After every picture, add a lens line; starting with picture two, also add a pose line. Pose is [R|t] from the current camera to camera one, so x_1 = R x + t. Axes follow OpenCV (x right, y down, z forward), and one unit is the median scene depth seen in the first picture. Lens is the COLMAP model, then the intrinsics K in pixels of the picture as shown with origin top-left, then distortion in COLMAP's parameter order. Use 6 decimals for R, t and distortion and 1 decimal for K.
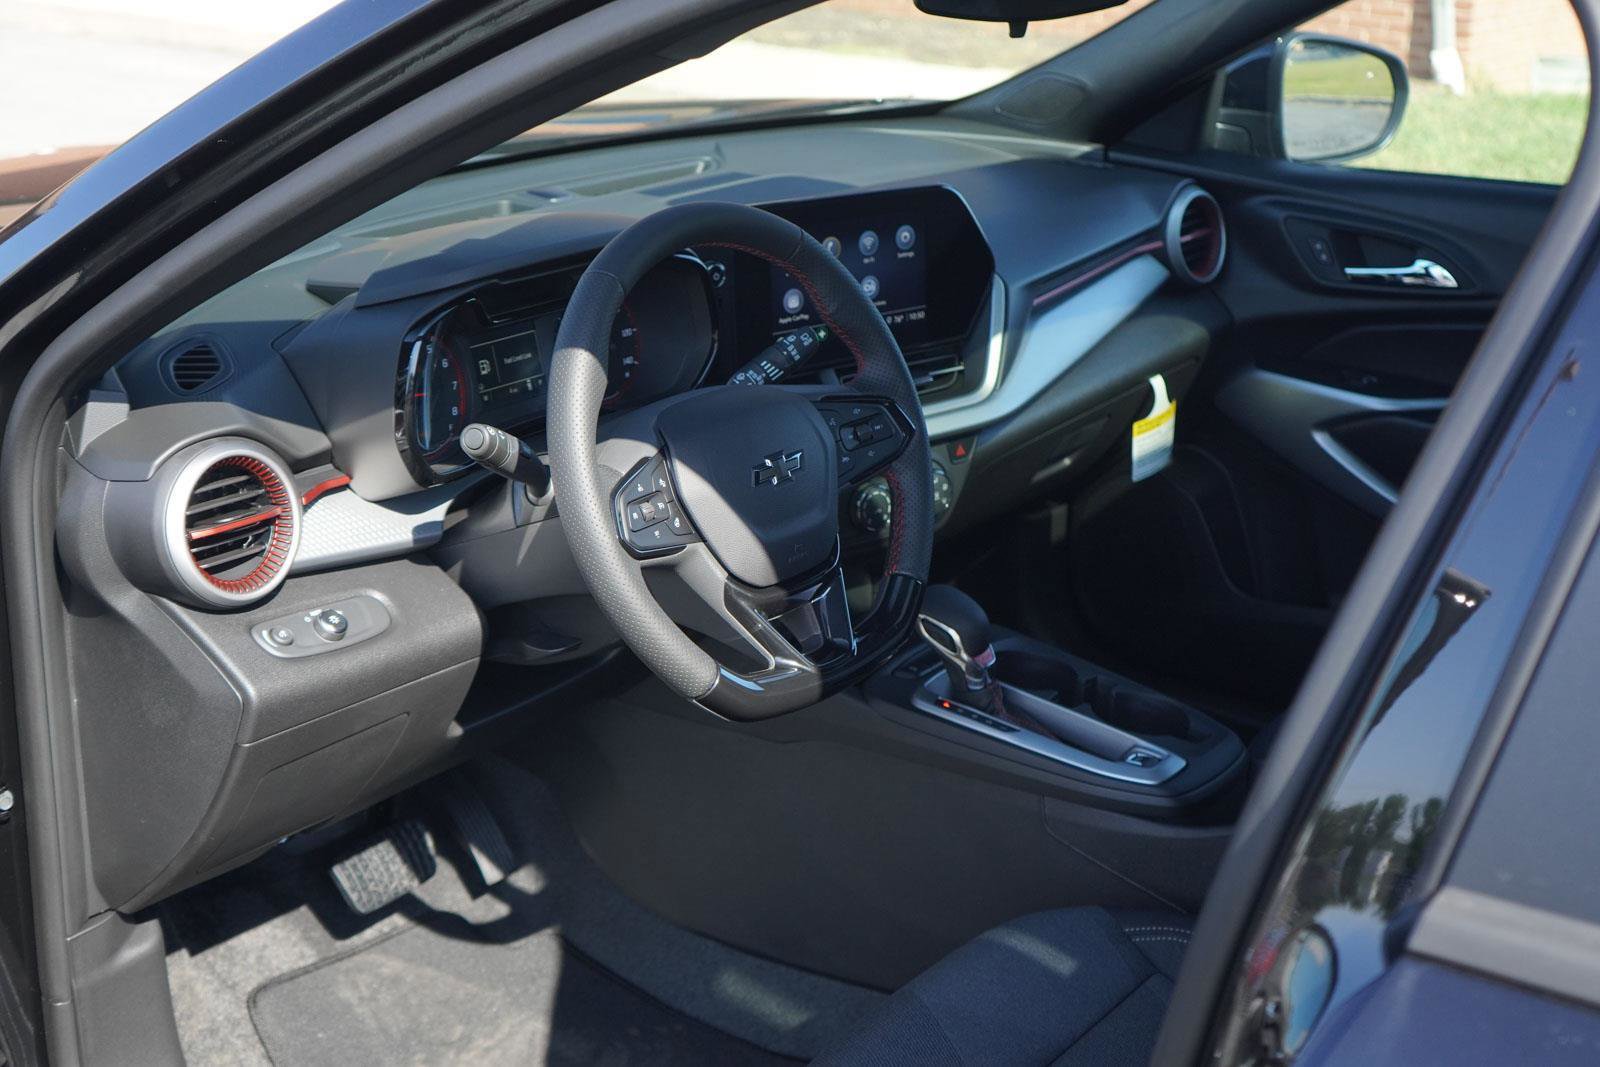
lens RADIAL K [[2185.8, 0, 801.7], [0, 2185.8, 531.4], [0, 0, 1]] dist [-0.063959, 0.000000]
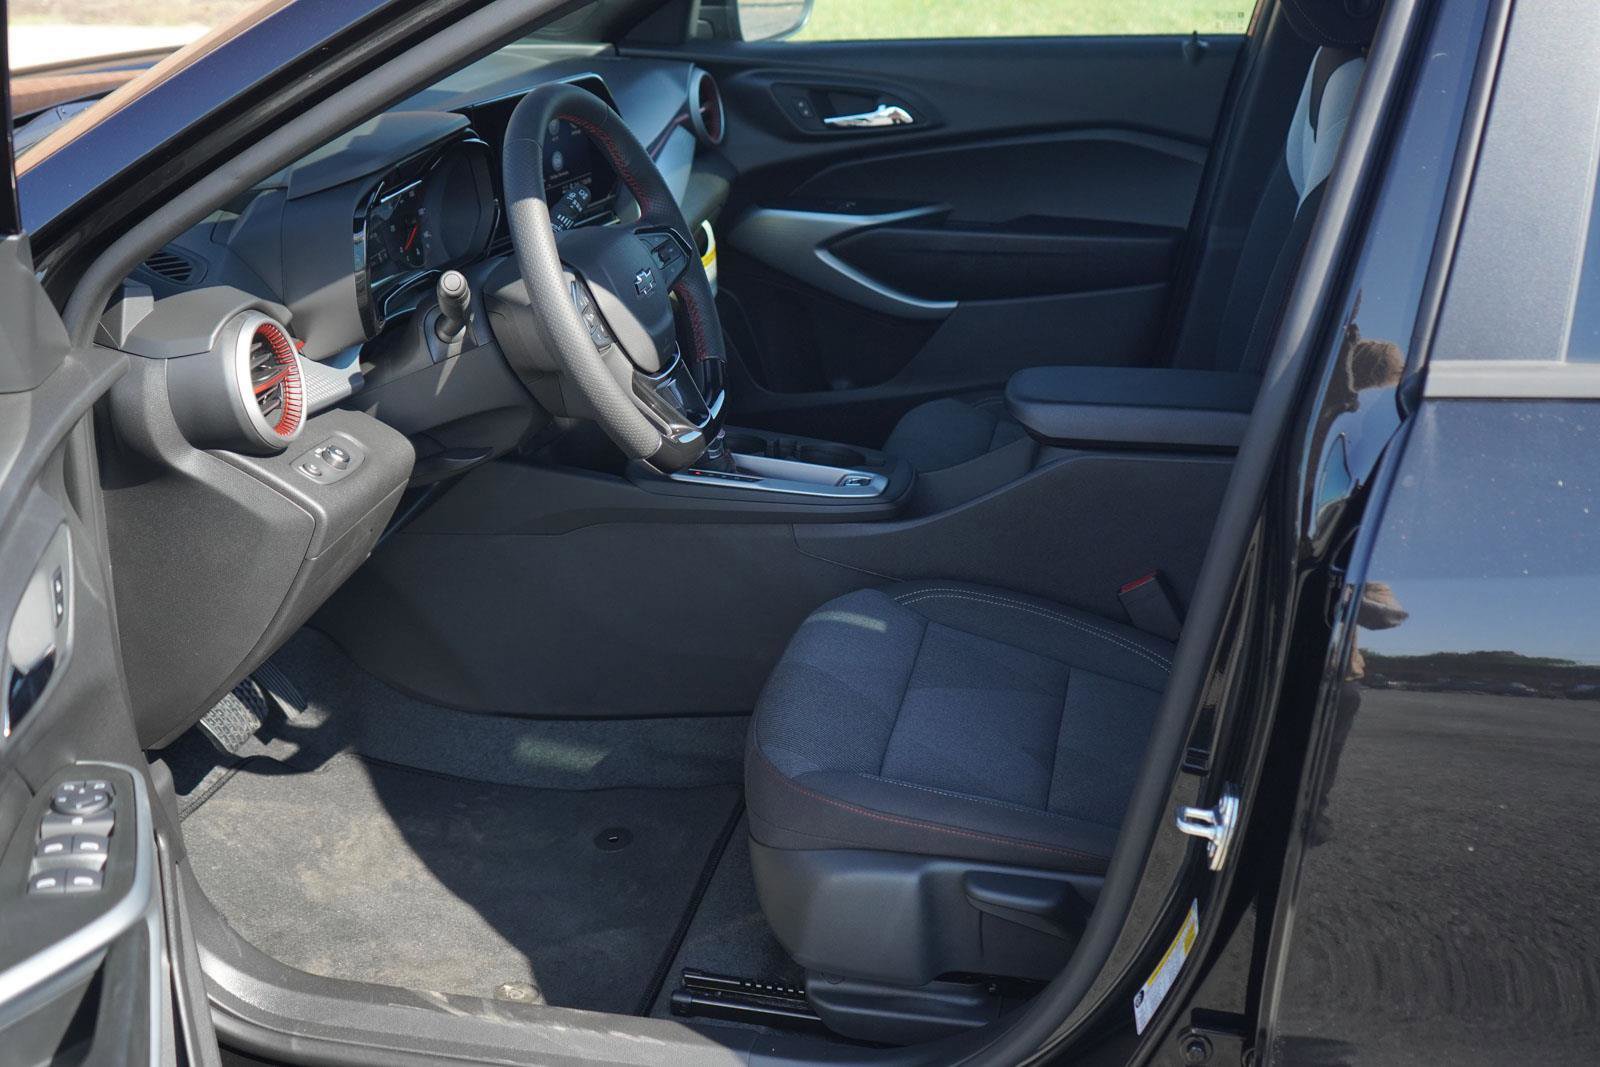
lens RADIAL K [[2185.8, 0, 795.6], [0, 2185.8, 535.3], [0, 0, 1]] dist [-0.063959, 0.000000]
pose [[0.884268, -0.182794, 0.429717, -0.402170], [0.174147, 0.982905, 0.059752, 0.044645], [-0.433293, 0.021997, 0.900985, -0.159803]]
